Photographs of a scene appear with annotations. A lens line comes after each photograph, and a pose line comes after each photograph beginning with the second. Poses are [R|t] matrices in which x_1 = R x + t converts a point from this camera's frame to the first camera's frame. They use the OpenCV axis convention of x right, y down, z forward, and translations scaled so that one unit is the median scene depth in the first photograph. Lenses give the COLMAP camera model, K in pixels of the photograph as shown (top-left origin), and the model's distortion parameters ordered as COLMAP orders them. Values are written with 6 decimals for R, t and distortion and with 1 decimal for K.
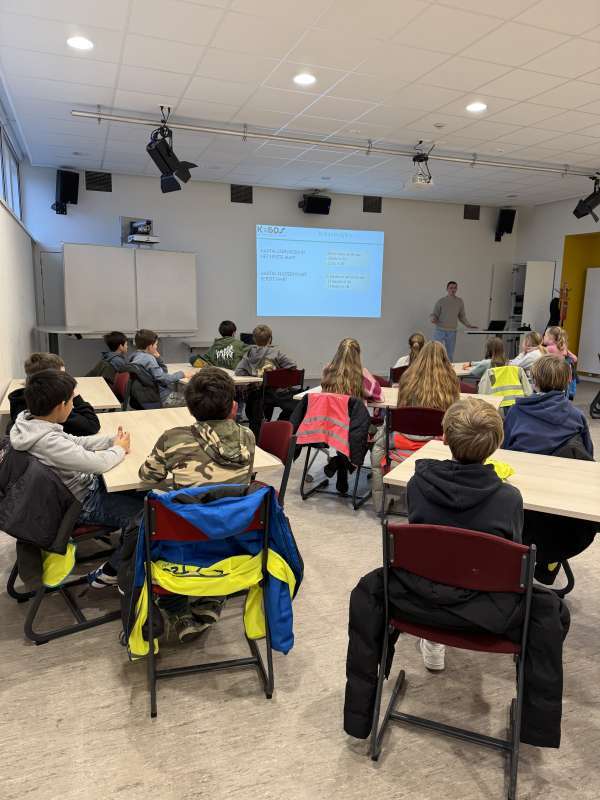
lens RADIAL K [[567.4, 0, 300.0], [0, 567.4, 400.0], [0, 0, 1]] dist [0.004220, -0.001175]
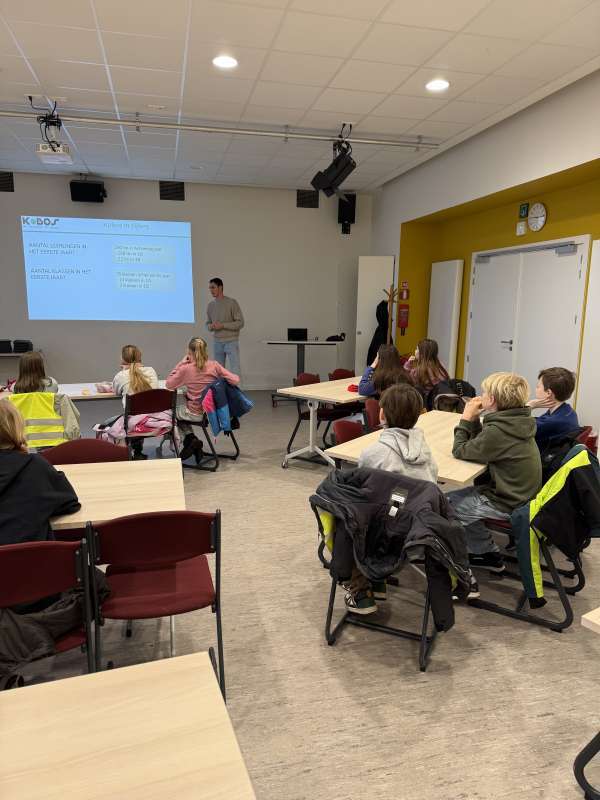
lens RADIAL K [[556.7, 0, 300.0], [0, 556.7, 400.0], [0, 0, 1]] dist [-0.000463, 0.002120]
pose [[0.983991, 0.037922, -0.174138, 0.473025], [-0.038155, 0.999270, 0.002007, -0.037167], [0.174087, 0.004670, 0.984719, 0.205380]]
